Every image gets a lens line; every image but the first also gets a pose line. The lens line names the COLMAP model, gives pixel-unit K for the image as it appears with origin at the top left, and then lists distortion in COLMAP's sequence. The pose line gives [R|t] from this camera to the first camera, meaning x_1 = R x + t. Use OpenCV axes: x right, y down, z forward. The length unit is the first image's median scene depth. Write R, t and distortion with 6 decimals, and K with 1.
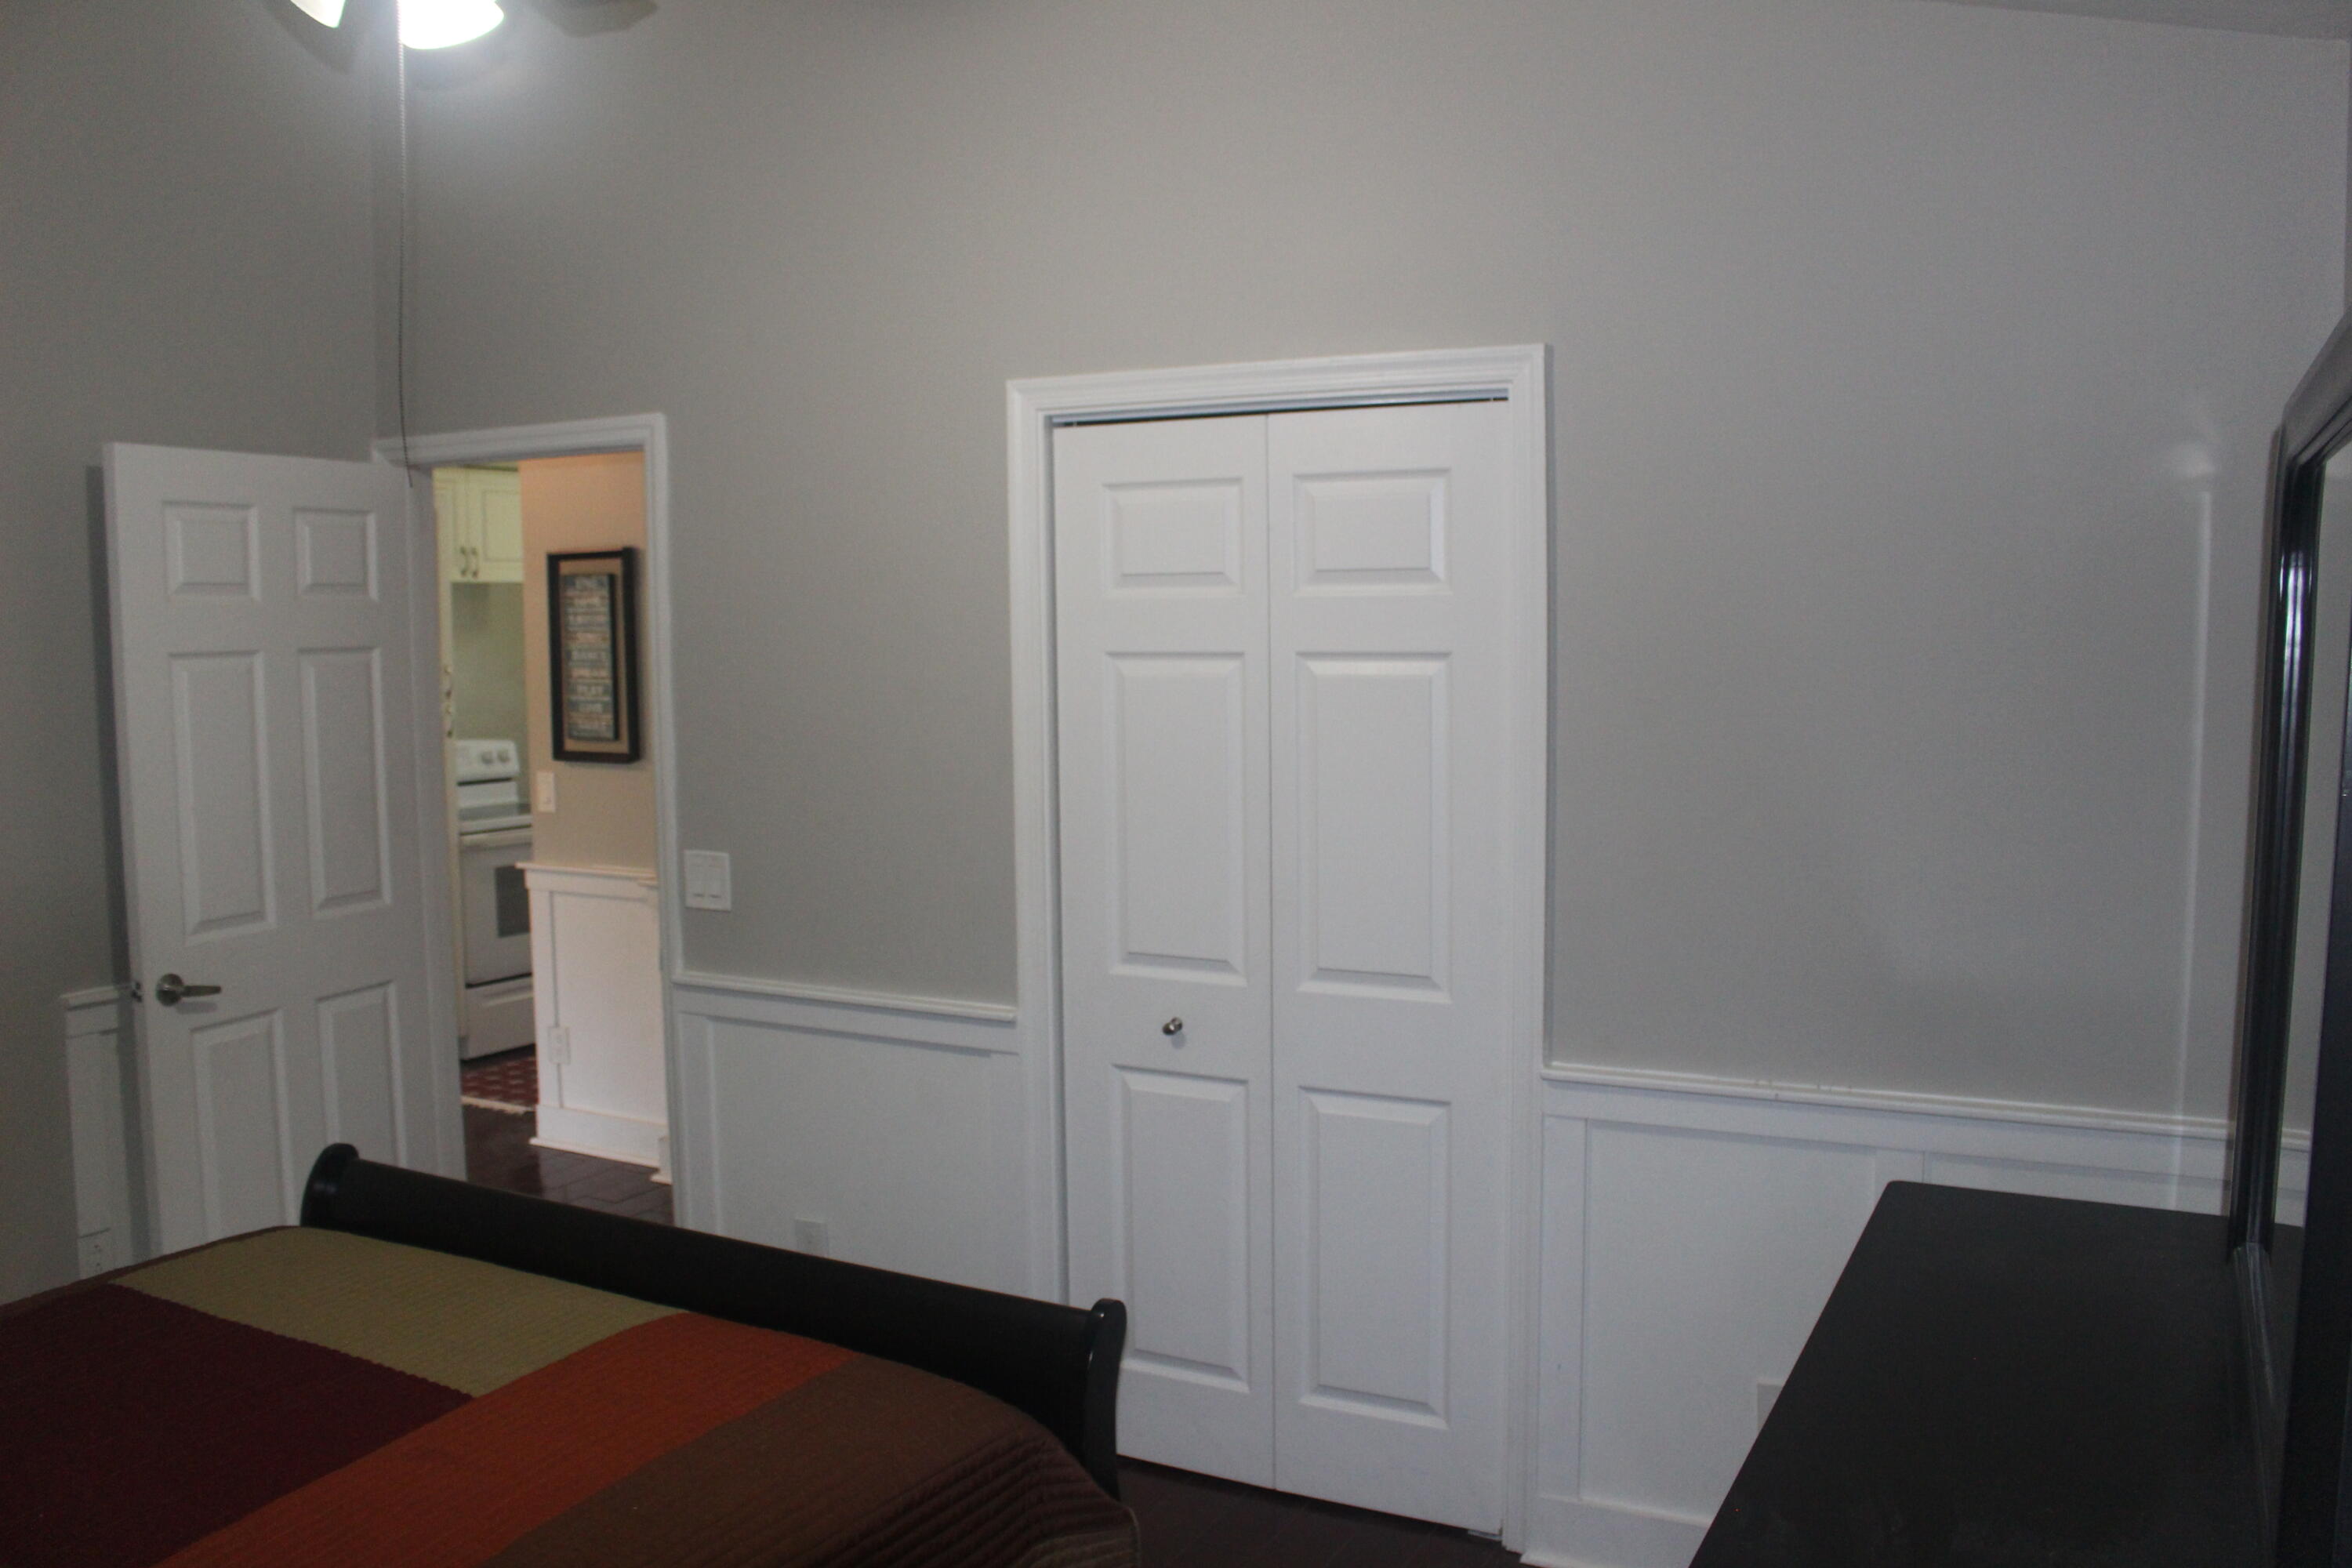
lens RADIAL K [[1928.2, 0, 1198.0], [0, 1928.2, 779.6], [0, 0, 1]] dist [-0.153904, 0.117456]
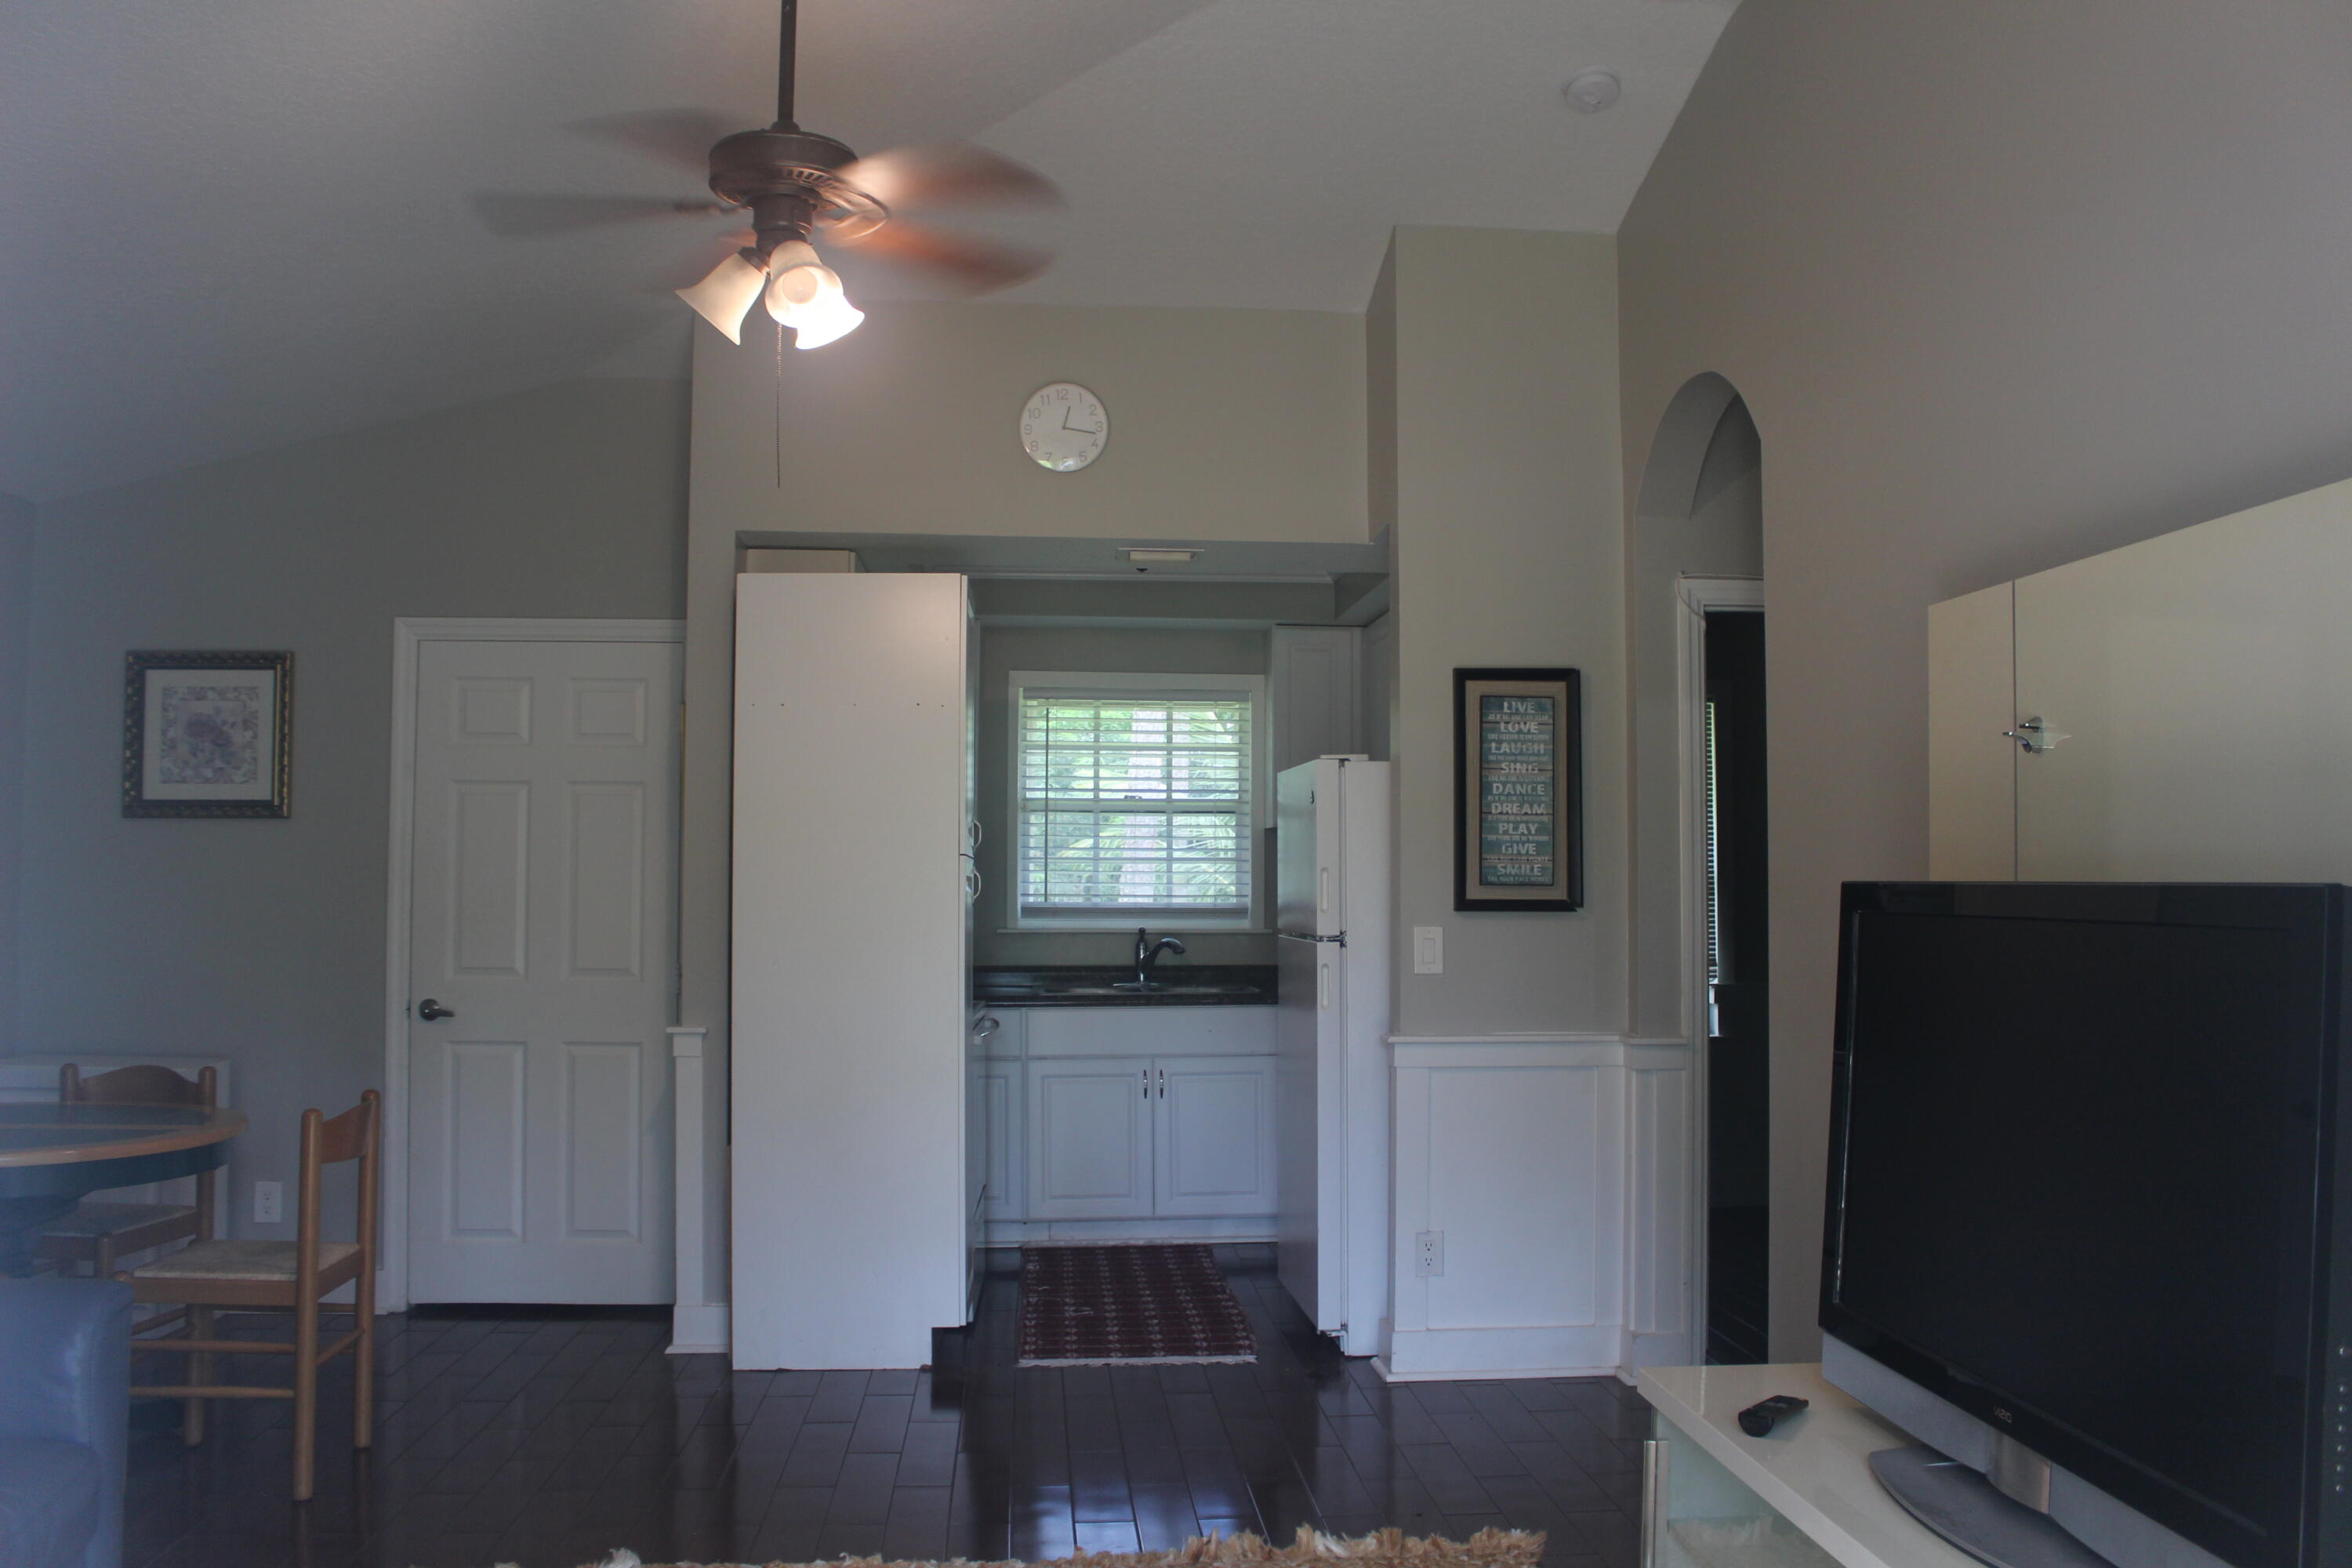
lens RADIAL K [[1928.2, 0, 1198.0], [0, 1928.2, 779.6], [0, 0, 1]] dist [-0.153904, 0.117456]
pose [[0.836855, 0.042776, 0.545751, -0.927069], [0.031714, 0.991480, -0.126342, 0.037461], [-0.546506, 0.123038, 0.828368, 0.347875]]
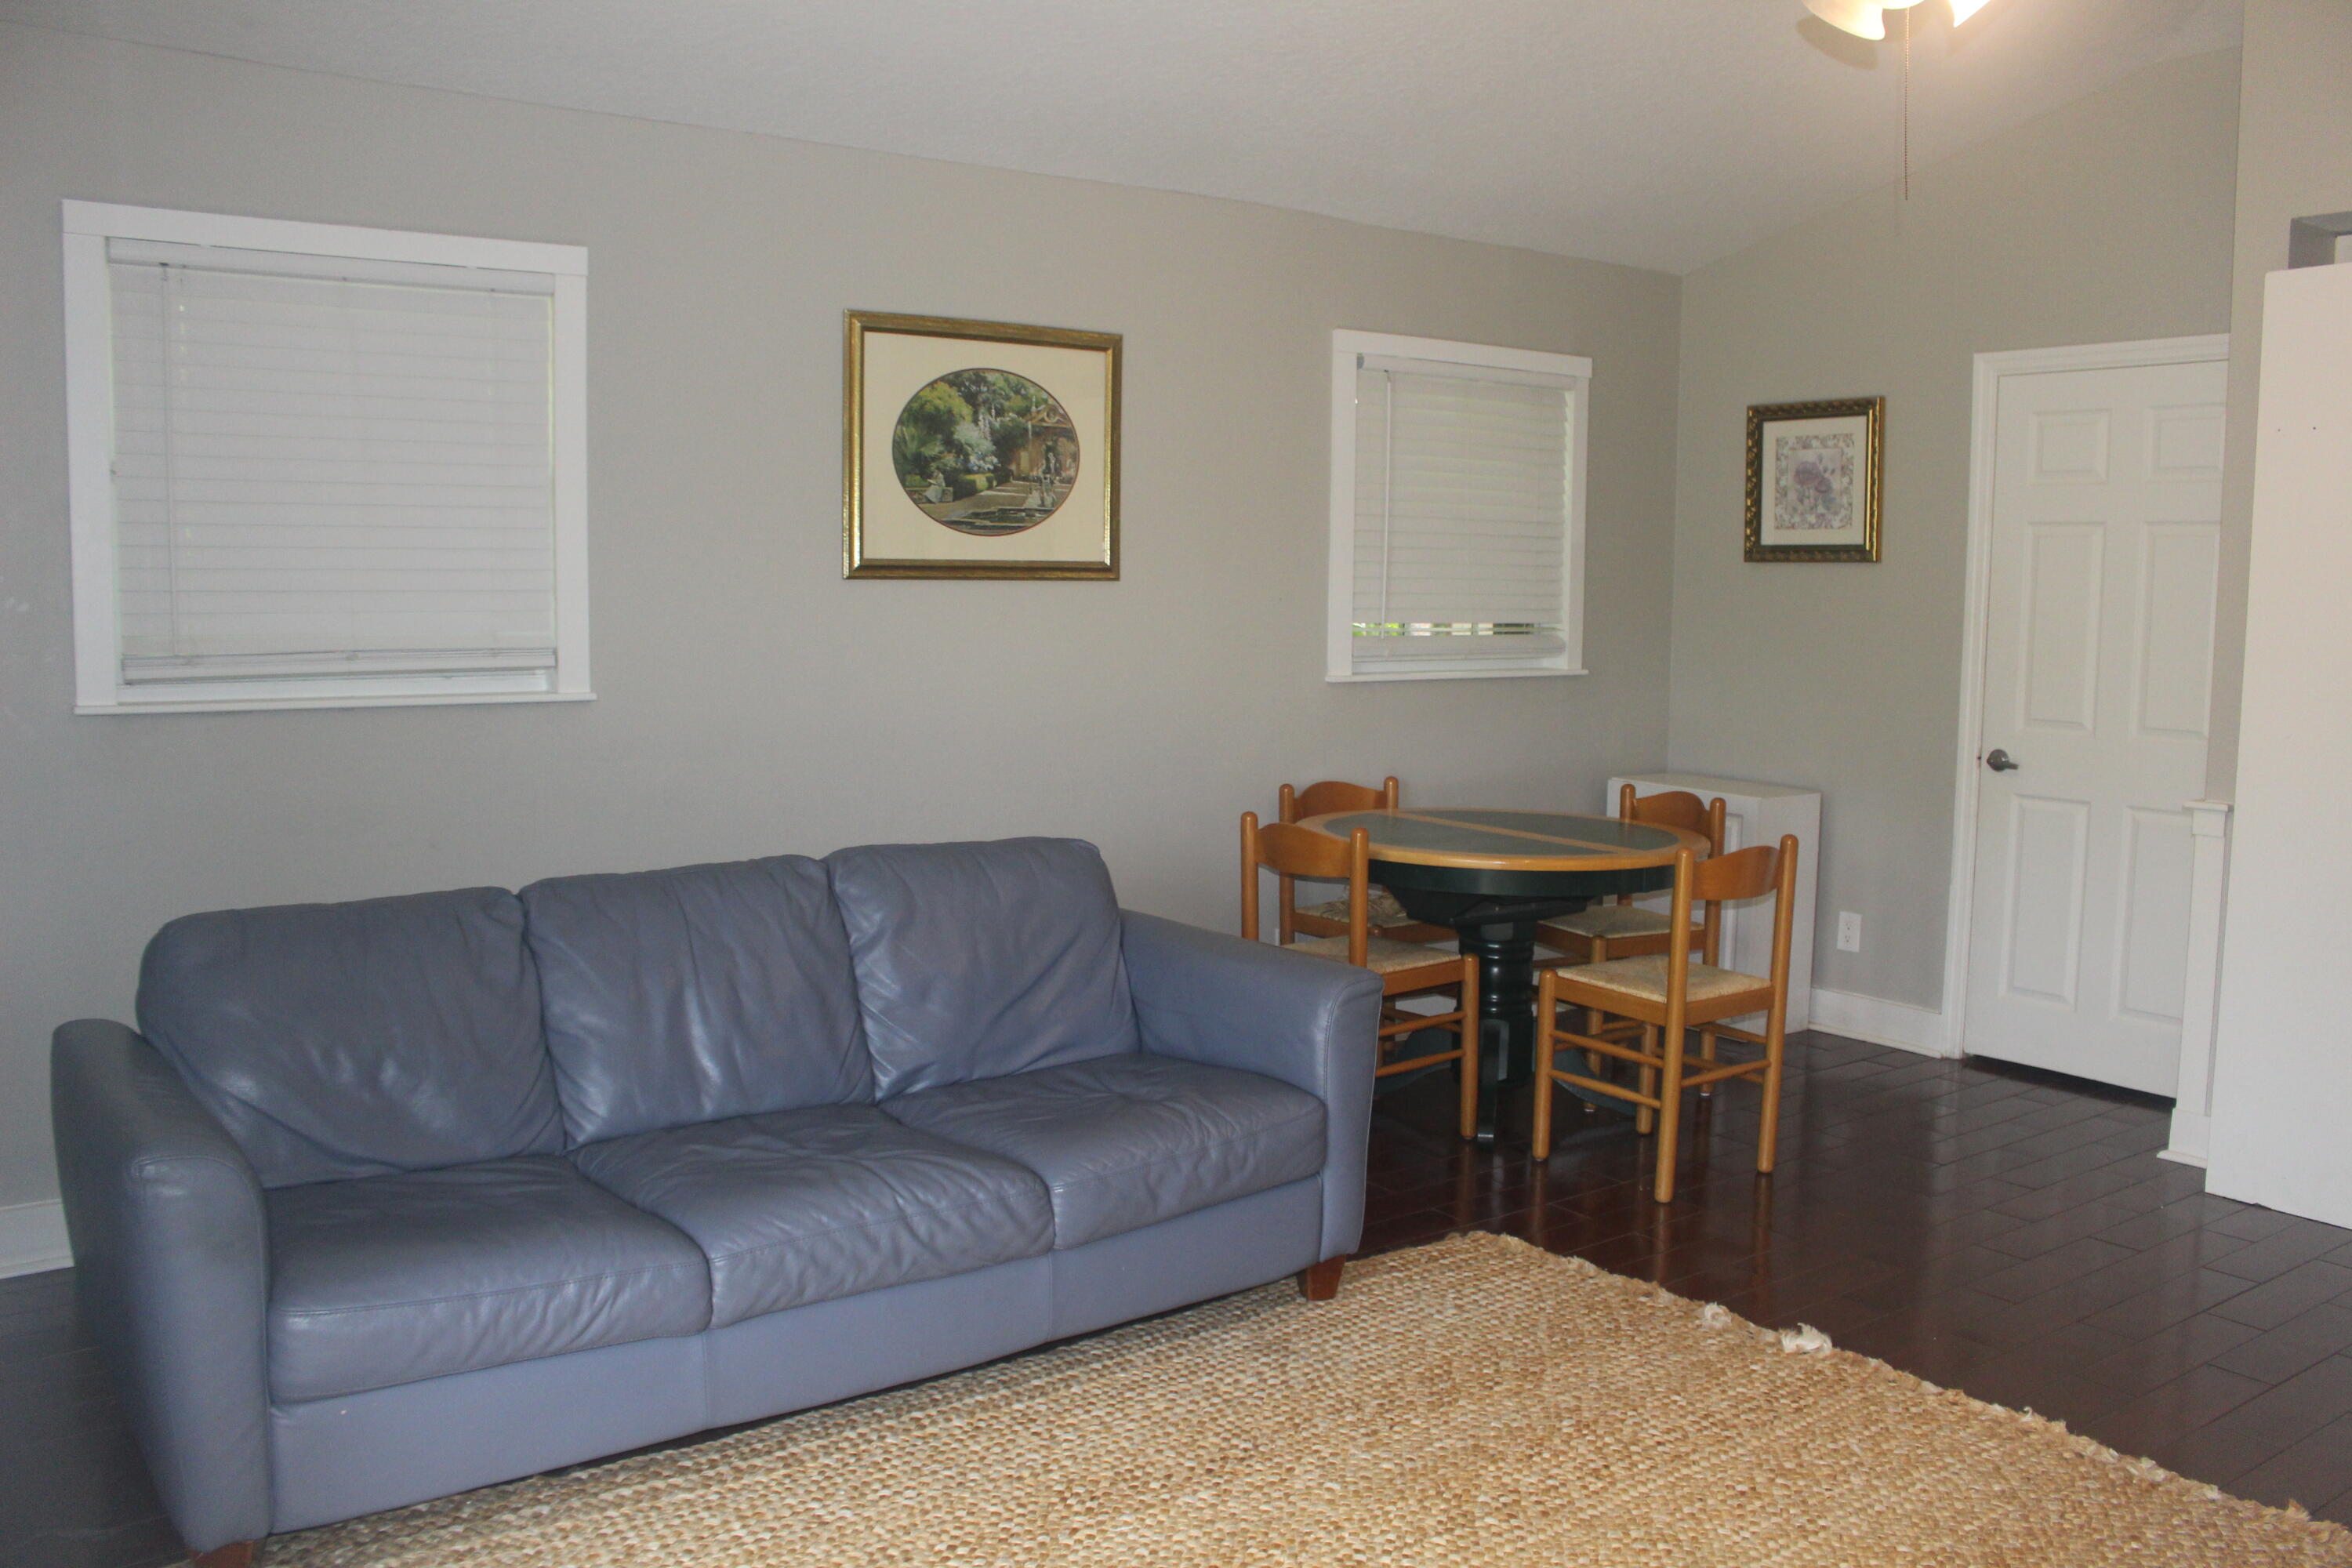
lens RADIAL K [[1928.2, 0, 1198.0], [0, 1928.2, 779.6], [0, 0, 1]] dist [-0.153904, 0.117456]
pose [[0.899769, 0.066960, -0.431199, -0.670689], [-0.056958, 0.997724, 0.036082, 0.018085], [0.432634, -0.007905, 0.901535, 0.358318]]
